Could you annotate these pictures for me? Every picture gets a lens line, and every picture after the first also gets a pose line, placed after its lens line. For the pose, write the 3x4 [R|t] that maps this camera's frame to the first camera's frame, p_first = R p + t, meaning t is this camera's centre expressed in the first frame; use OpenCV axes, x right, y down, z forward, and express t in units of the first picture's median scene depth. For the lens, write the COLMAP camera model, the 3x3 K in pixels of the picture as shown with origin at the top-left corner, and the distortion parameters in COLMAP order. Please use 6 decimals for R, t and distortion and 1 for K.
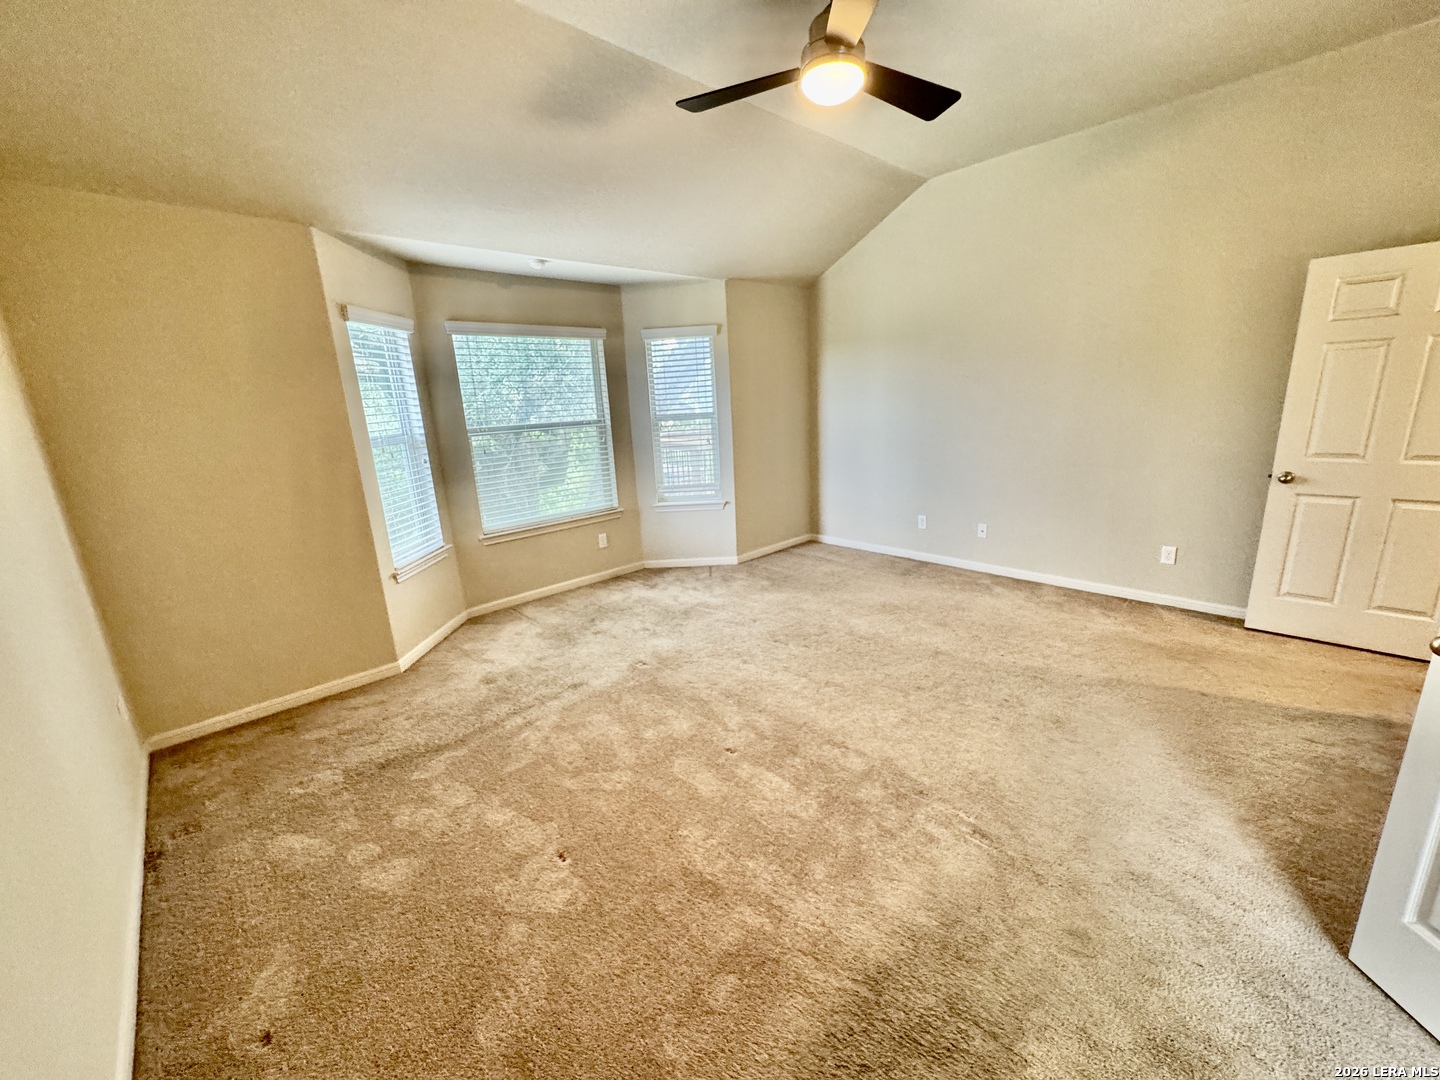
lens RADIAL K [[579.1, 0, 718.9], [0, 579.1, 541.4], [0, 0, 1]] dist [-0.000735, 0.000152]
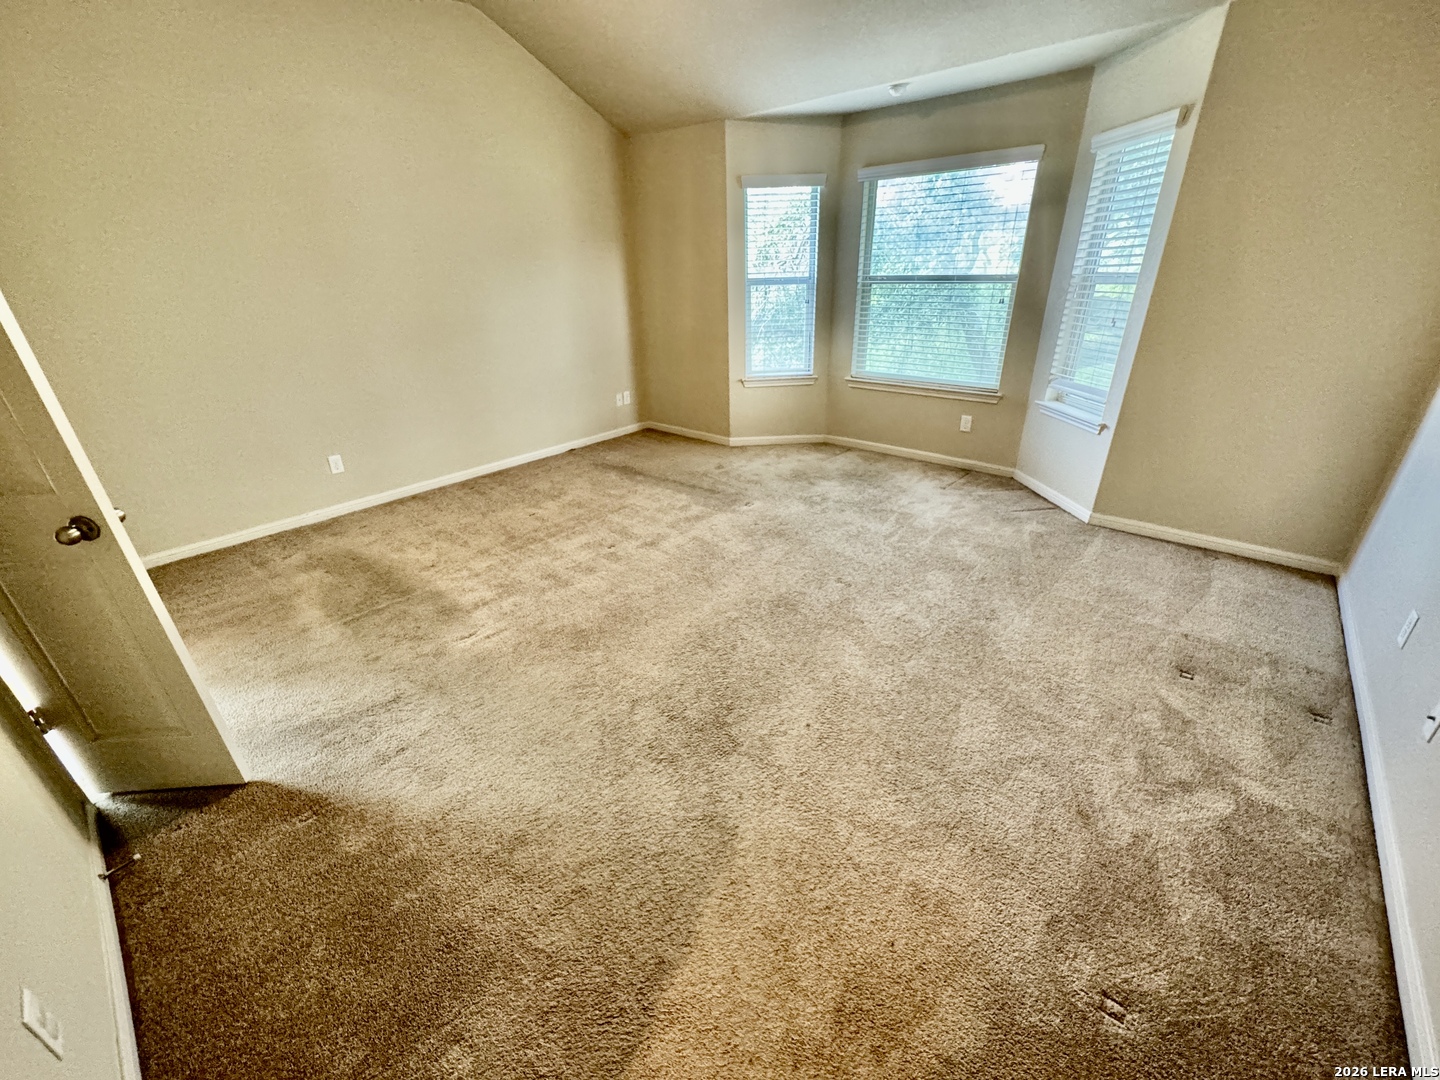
lens RADIAL K [[579.1, 0, 718.9], [0, 579.1, 541.4], [0, 0, 1]] dist [-0.000735, 0.000152]
pose [[0.101563, 0.468798, -0.877447, 0.712111], [-0.221600, 0.870509, 0.439441, -0.171686], [0.969834, 0.149811, 0.192297, 0.576992]]
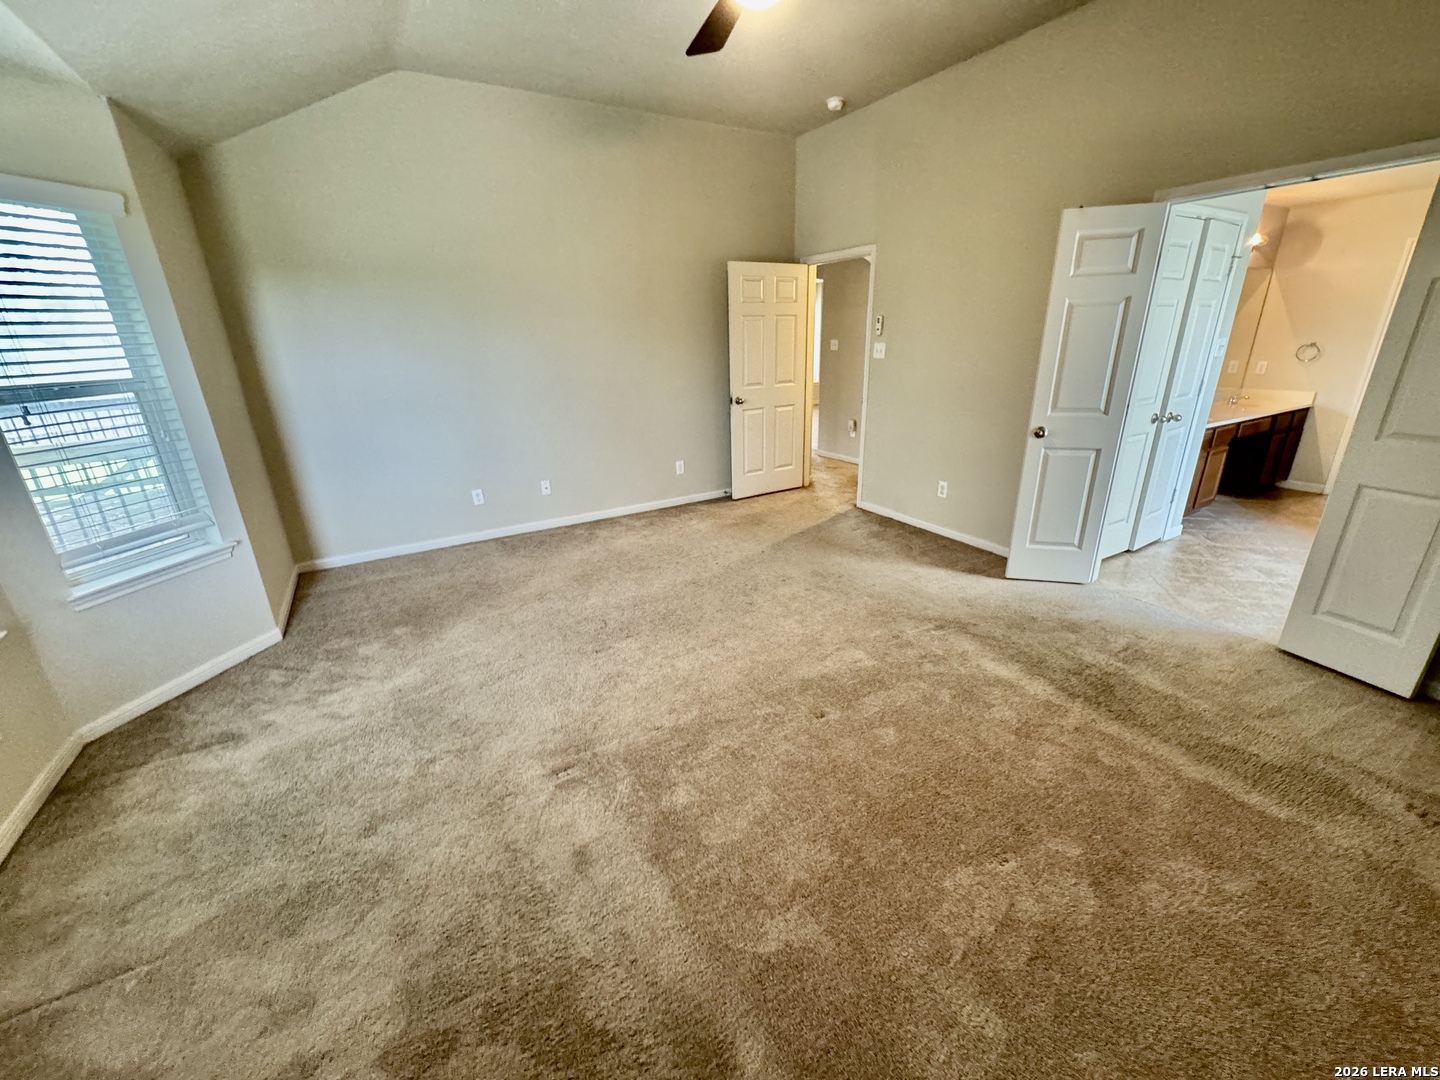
lens RADIAL K [[579.1, 0, 718.9], [0, 579.1, 541.4], [0, 0, 1]] dist [-0.000735, 0.000152]
pose [[0.221112, -0.291715, 0.930598, -0.474470], [0.251501, 0.938997, 0.234591, -0.098635], [-0.942262, 0.182175, 0.280990, 0.493178]]
